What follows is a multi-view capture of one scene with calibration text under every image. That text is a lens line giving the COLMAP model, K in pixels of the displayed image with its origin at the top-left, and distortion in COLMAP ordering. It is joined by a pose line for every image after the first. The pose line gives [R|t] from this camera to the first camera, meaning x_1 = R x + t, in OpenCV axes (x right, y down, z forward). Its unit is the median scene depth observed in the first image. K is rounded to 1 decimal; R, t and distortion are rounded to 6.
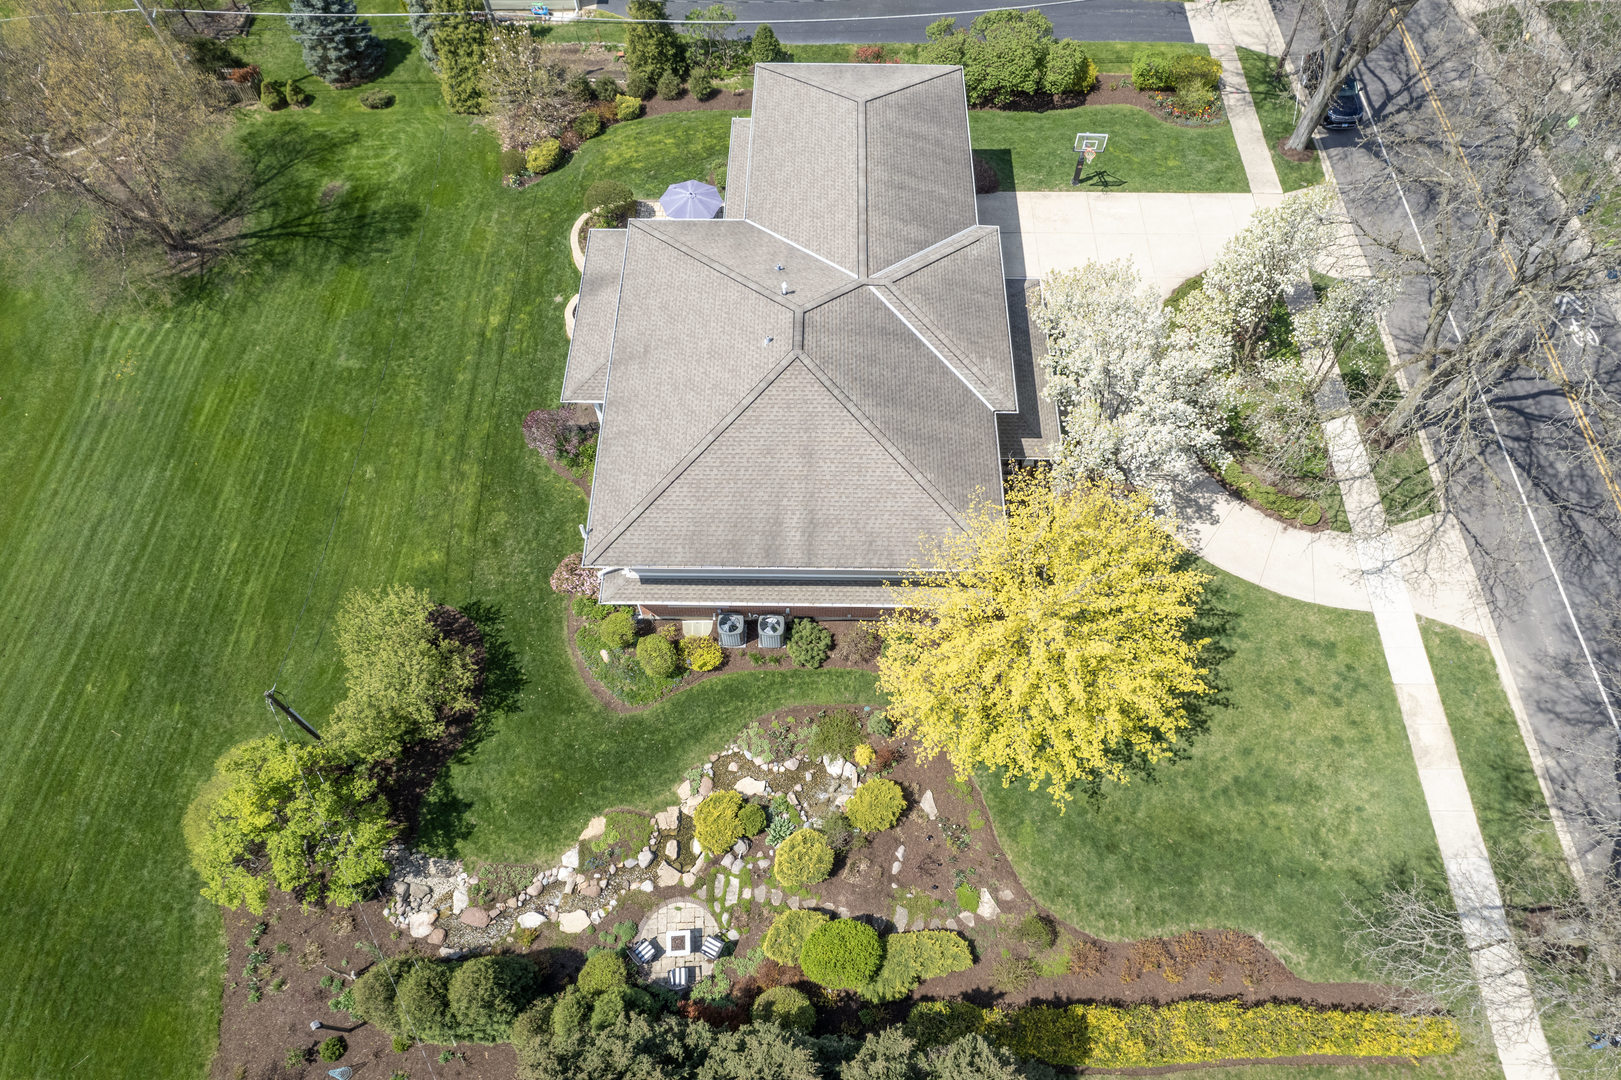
lens RADIAL K [[1054.2, 0, 810.5], [0, 1054.2, 540.0], [0, 0, 1]] dist [-0.077306, 0.082283]
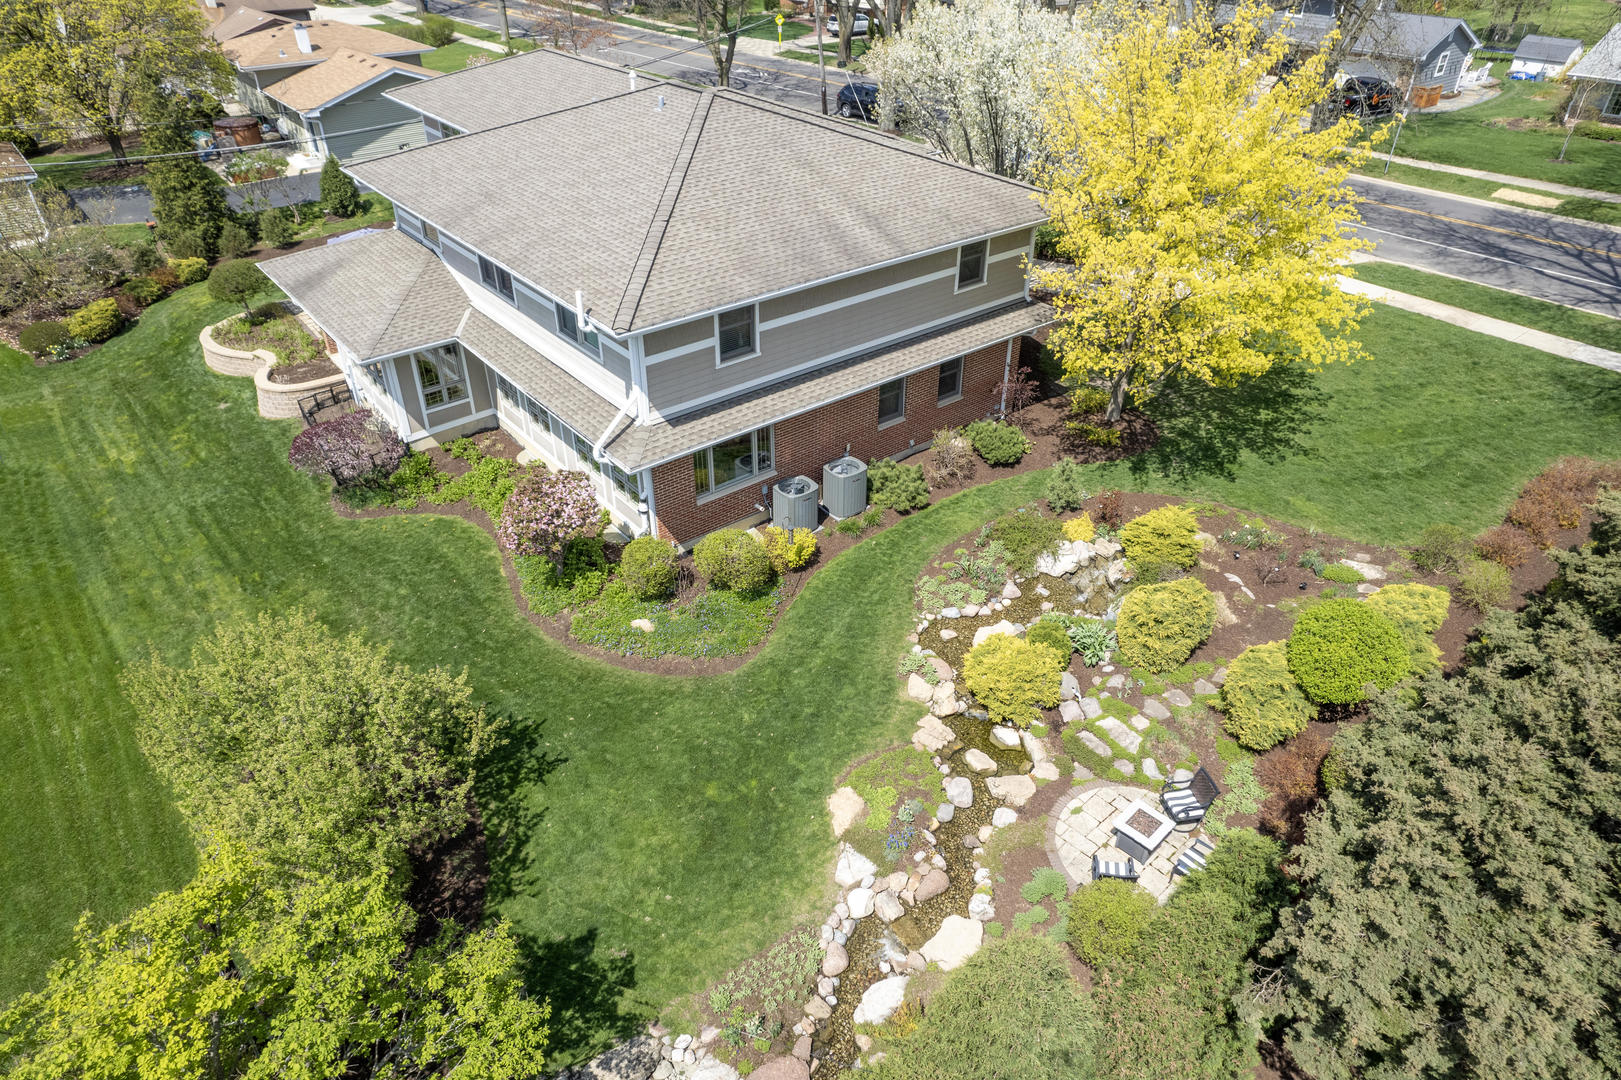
lens RADIAL K [[1054.2, 0, 810.5], [0, 1054.2, 540.0], [0, 0, 1]] dist [-0.077306, 0.082283]
pose [[0.771057, -0.348909, 0.532667, -0.438054], [0.551417, 0.784211, -0.284523, 0.303615], [-0.318451, 0.513104, 0.797065, 0.520633]]
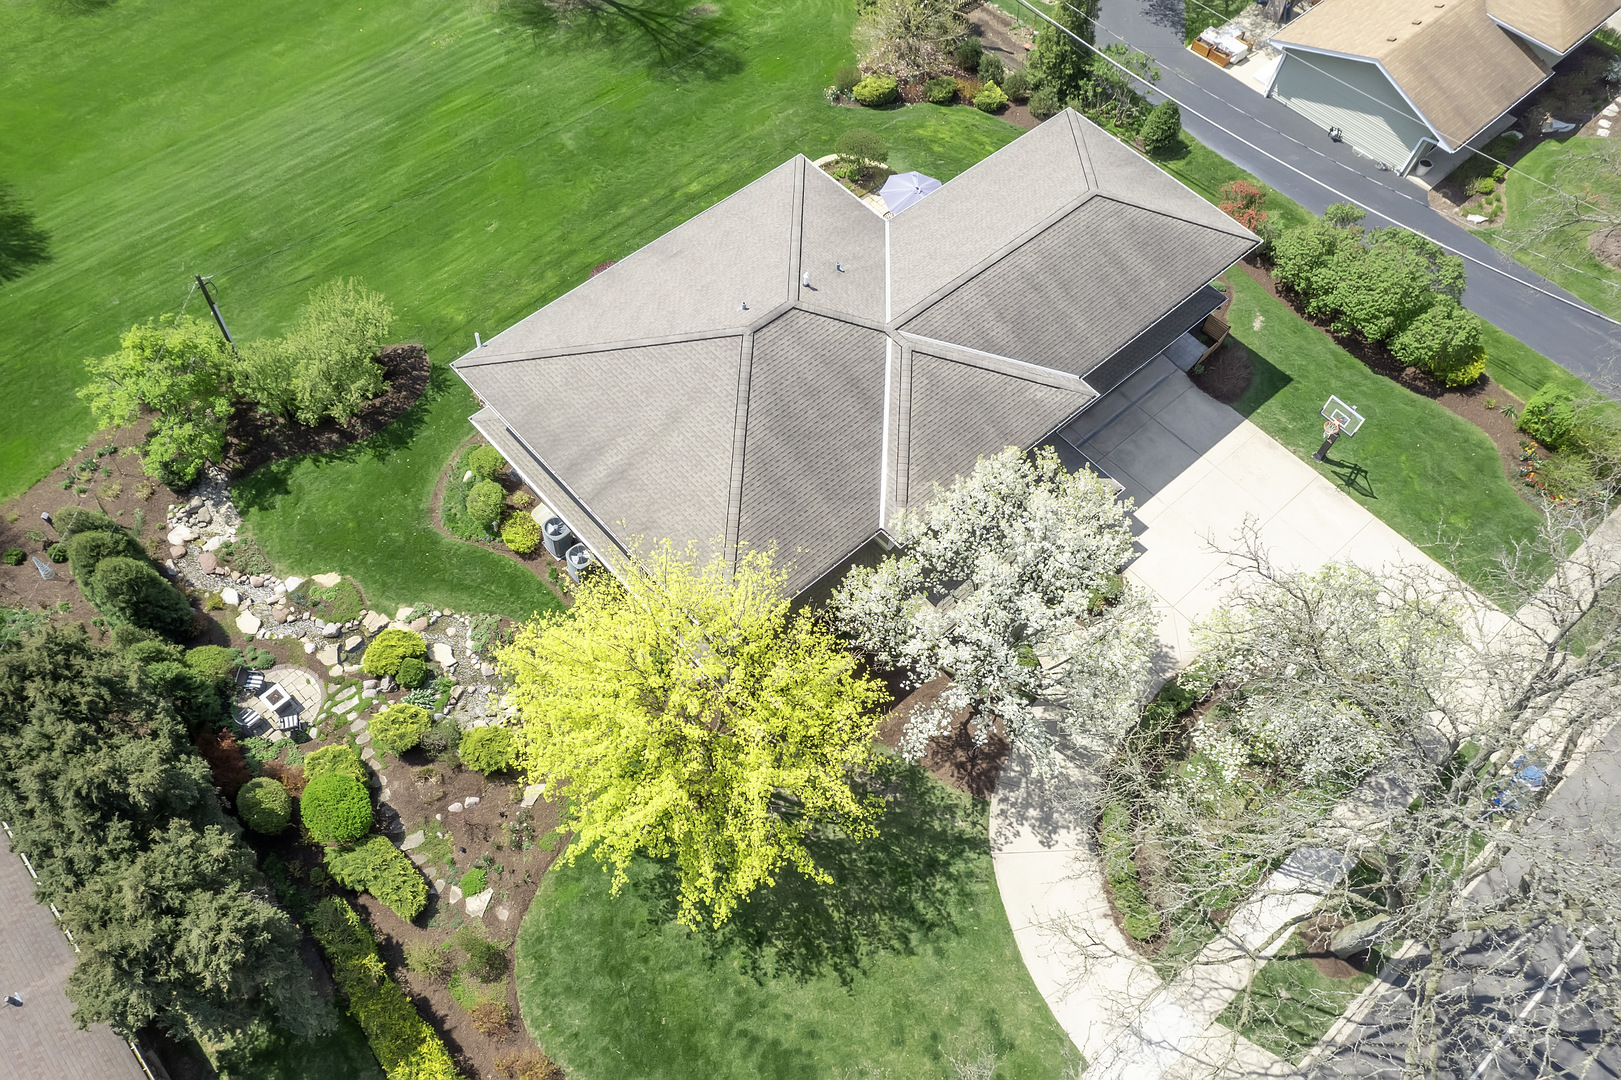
lens RADIAL K [[1194.7, 0, 688.8], [0, 1194.7, 600.6], [0, 0, 1]] dist [-0.042210, -0.002249]
pose [[0.650084, 0.662248, -0.372583, 0.470931], [-0.660029, 0.735085, 0.154958, -0.125631], [0.376500, 0.145180, 0.914970, 0.057219]]
